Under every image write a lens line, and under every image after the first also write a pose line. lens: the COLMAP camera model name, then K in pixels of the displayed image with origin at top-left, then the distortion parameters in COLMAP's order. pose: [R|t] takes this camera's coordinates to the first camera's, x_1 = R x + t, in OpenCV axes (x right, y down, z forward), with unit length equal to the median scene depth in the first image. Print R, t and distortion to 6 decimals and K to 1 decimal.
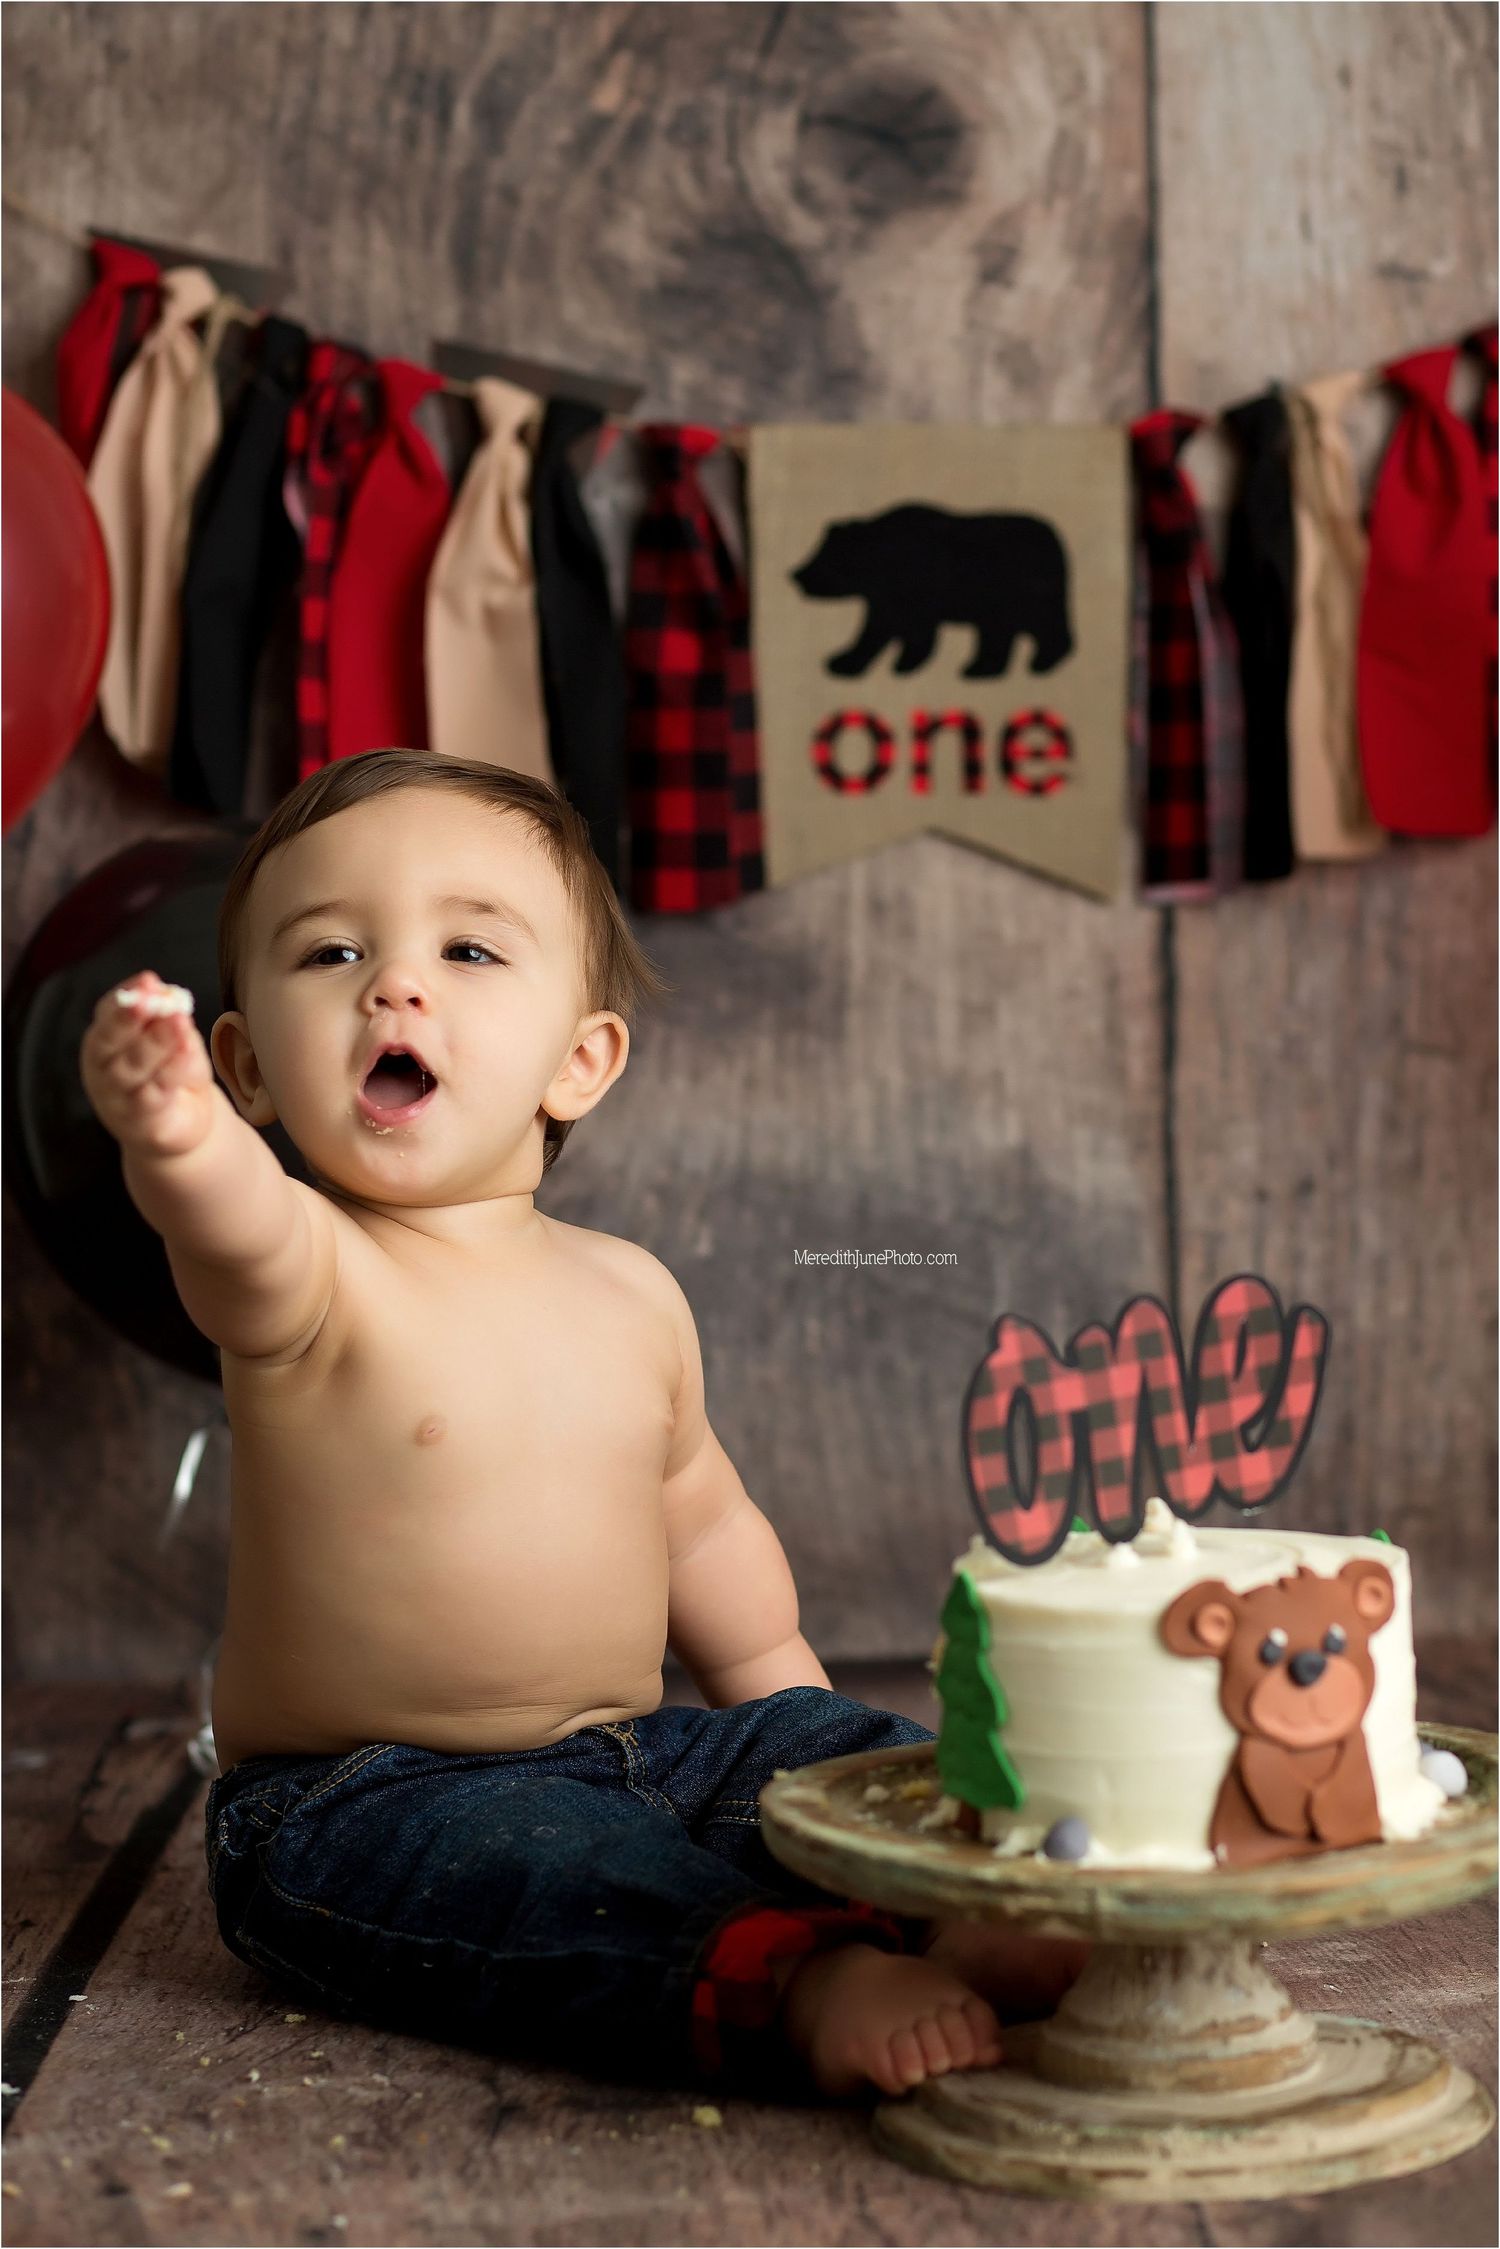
lens RADIAL K [[5429.1, 0, 703.0], [0, 5429.1, 1067.7], [0, 0, 1]] dist [0.007707, 0.550563]
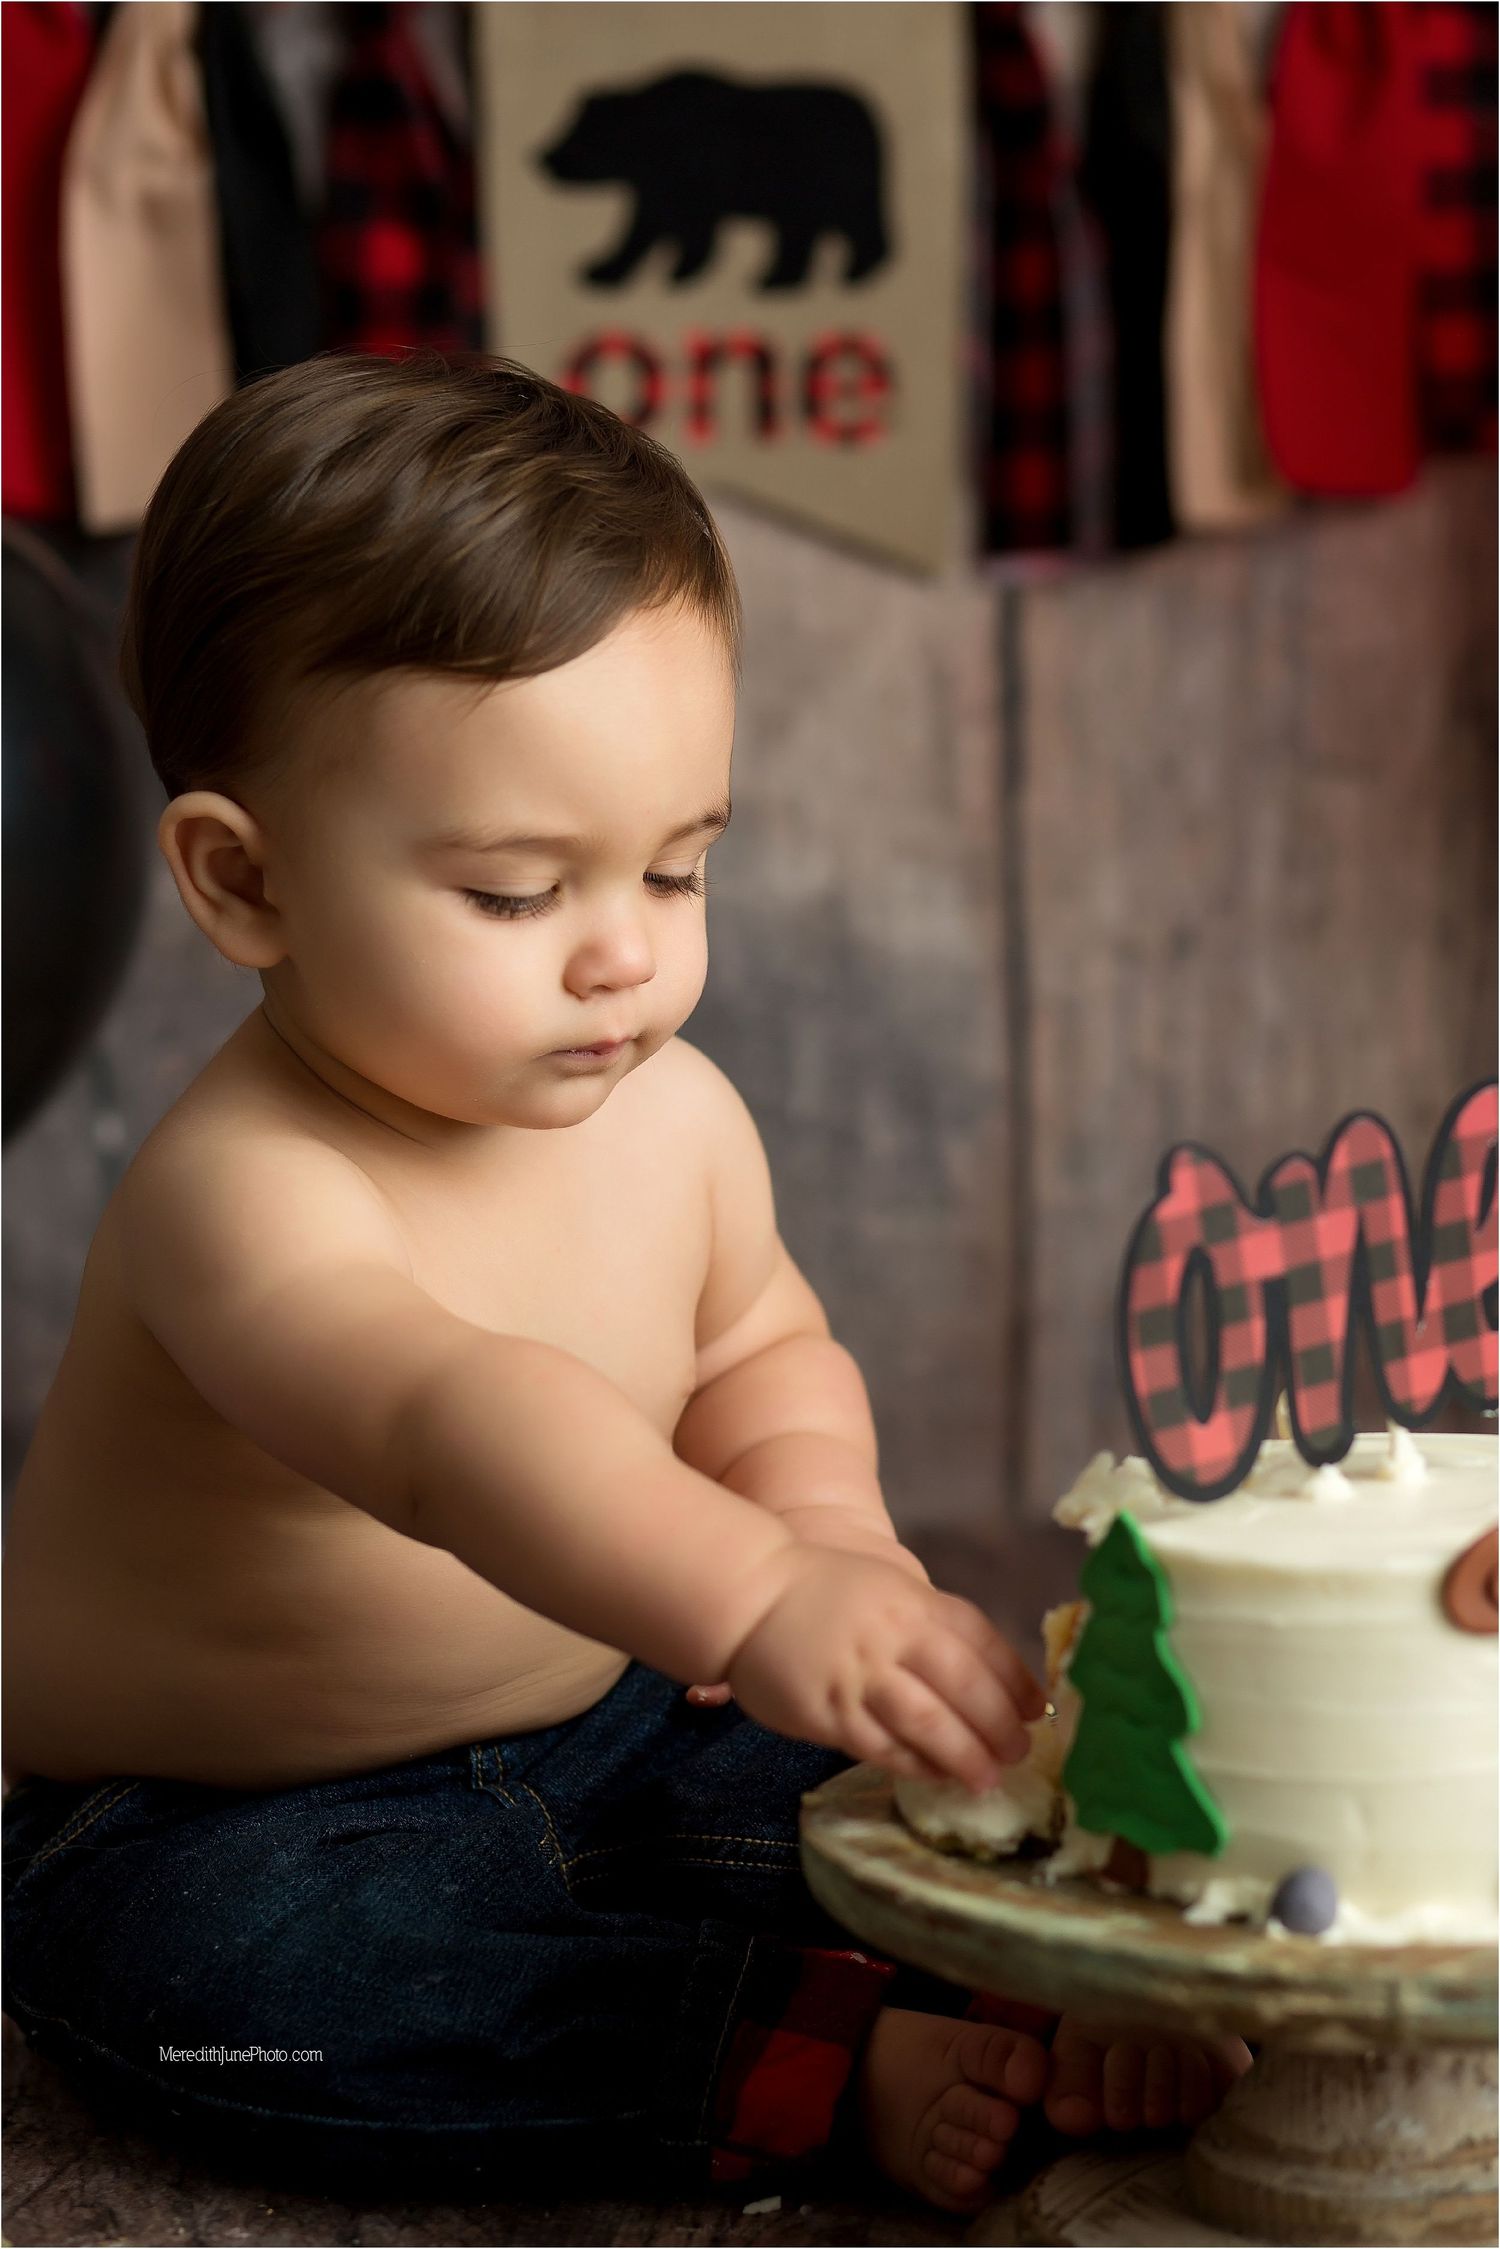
lens RADIAL K [[5669.3, 0, 827.0], [0, 5669.3, 1127.2], [0, 0, 1]] dist [0.020216, 0.602400]
pose [[0.989944, -0.014542, 0.140714, -0.058169], [0.006411, 0.998292, 0.058065, 0.000661], [-0.141318, -0.056579, 0.988346, 0.186509]]
